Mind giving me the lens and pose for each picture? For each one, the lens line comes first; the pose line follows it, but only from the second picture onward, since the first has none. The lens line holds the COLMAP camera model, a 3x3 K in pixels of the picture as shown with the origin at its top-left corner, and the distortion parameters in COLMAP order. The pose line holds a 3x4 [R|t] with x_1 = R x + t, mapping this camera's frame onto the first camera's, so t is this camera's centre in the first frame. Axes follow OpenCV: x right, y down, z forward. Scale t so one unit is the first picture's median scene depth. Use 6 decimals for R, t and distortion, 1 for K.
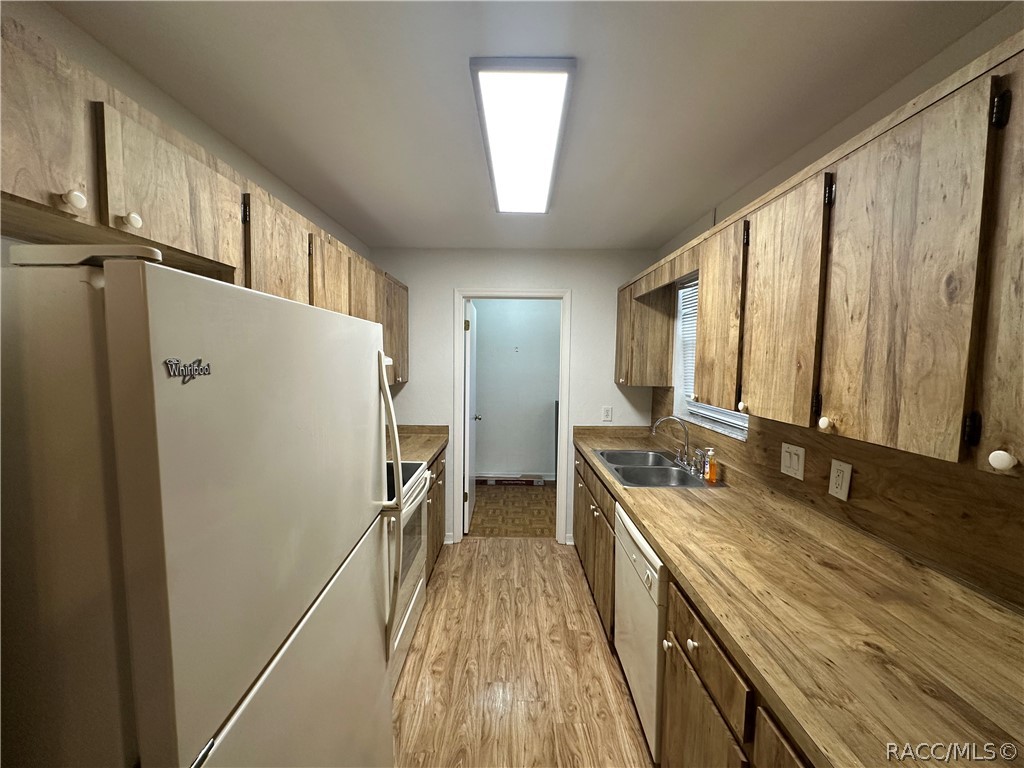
lens RADIAL K [[408.7, 0, 510.3], [0, 408.7, 385.2], [0, 0, 1]] dist [-0.001644, -0.000466]
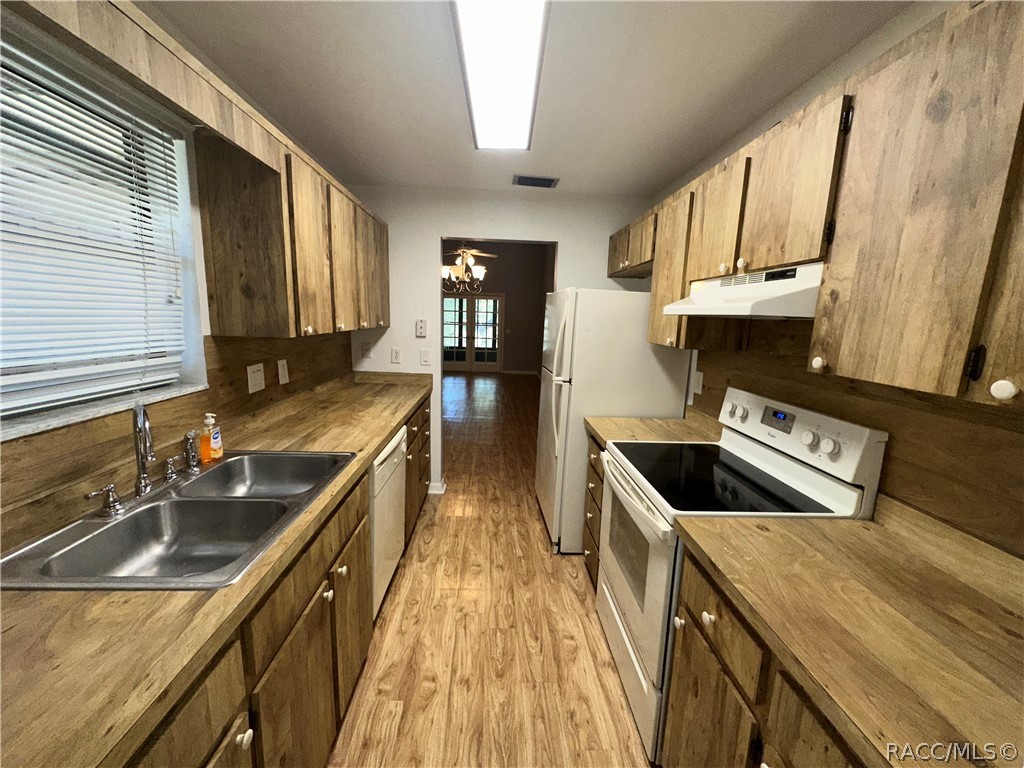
lens RADIAL K [[408.7, 0, 510.6], [0, 408.7, 384.3], [0, 0, 1]] dist [-0.001644, -0.000466]
pose [[-0.998097, -0.039010, -0.047760, 0.023574], [-0.049140, 0.971040, 0.233807, -0.083730], [0.037256, 0.235709, -0.971109, 1.773992]]
